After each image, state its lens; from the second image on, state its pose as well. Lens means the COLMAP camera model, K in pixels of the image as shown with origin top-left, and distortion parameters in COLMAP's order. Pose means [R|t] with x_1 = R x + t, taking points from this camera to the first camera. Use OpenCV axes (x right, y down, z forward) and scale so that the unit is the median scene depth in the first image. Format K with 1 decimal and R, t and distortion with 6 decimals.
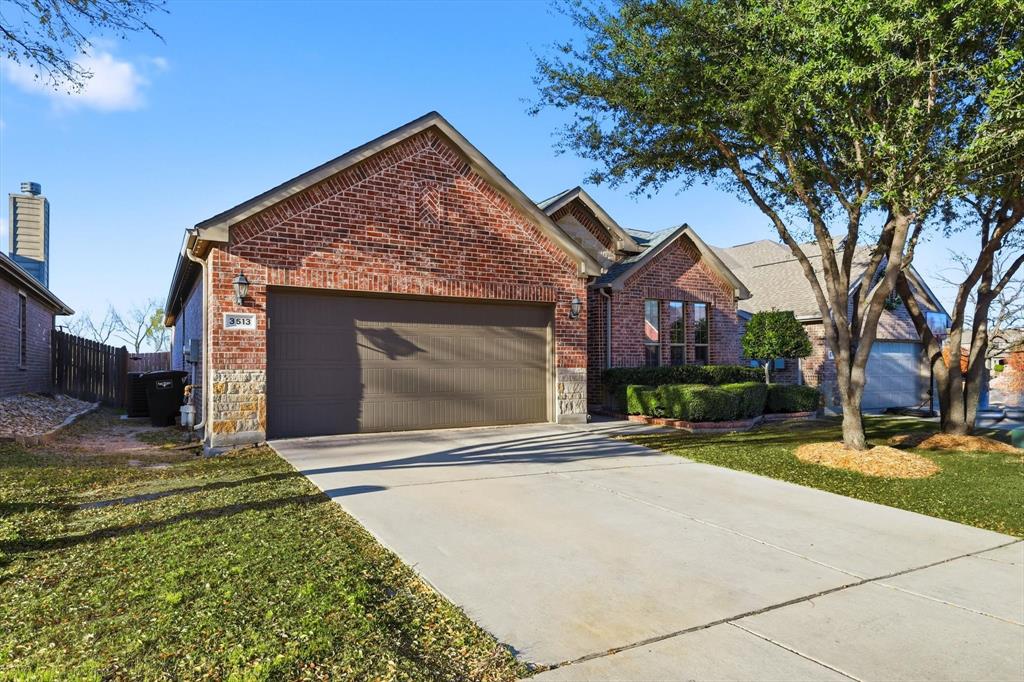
lens RADIAL K [[629.5, 0, 508.6], [0, 629.5, 344.1], [0, 0, 1]] dist [0.007922, 0.000816]
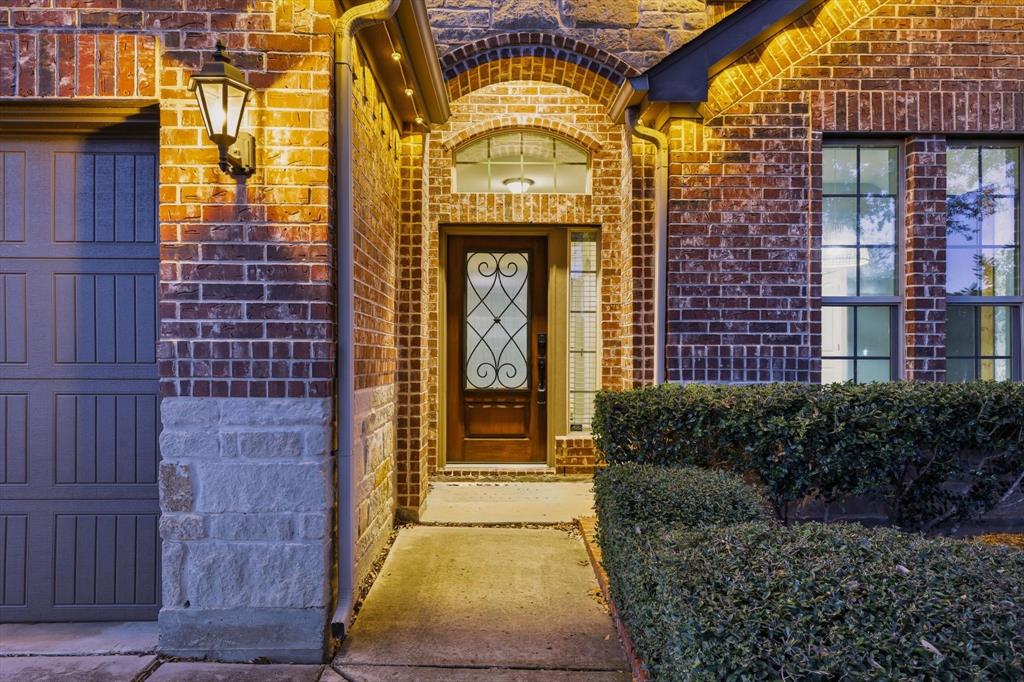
lens RADIAL K [[638.4, 0, 512.9], [0, 638.4, 353.2], [0, 0, 1]] dist [0.001243, 0.000413]
pose [[0.872179, -0.004142, -0.489170, 0.327184], [0.016772, 0.999629, 0.021440, 0.021111], [0.488900, -0.026904, 0.871925, 0.959023]]
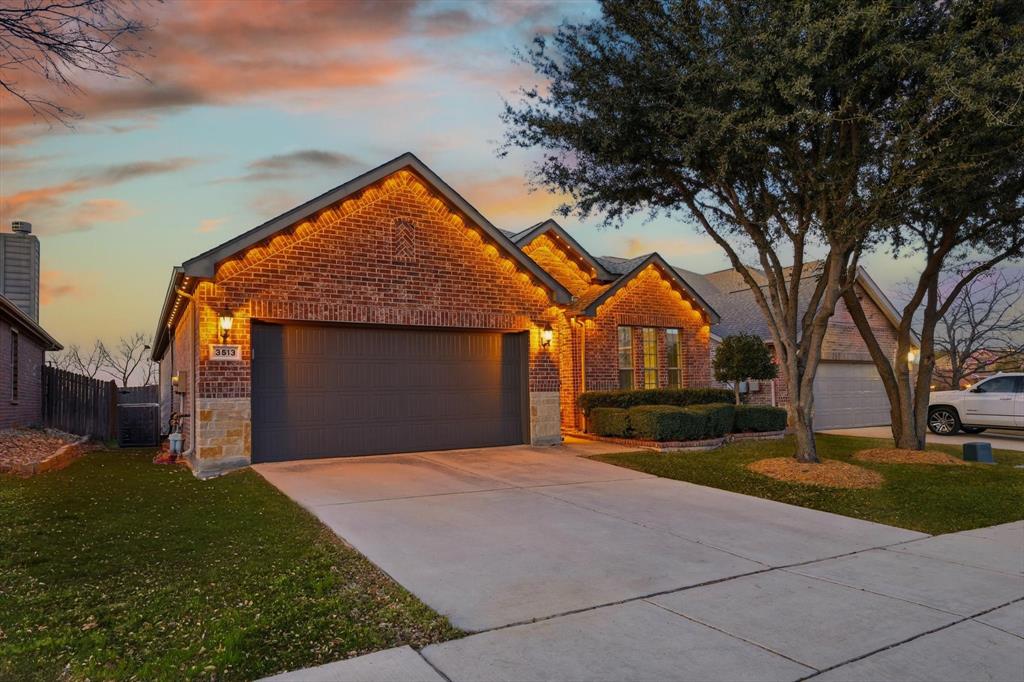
lens RADIAL K [[638.4, 0, 512.9], [0, 638.4, 353.2], [0, 0, 1]] dist [0.001243, 0.000413]
pose [[0.999748, -0.016597, 0.015098, 0.036008], [0.017066, 0.999360, -0.031441, 0.006597], [-0.014567, 0.031691, 0.999392, -0.070599]]
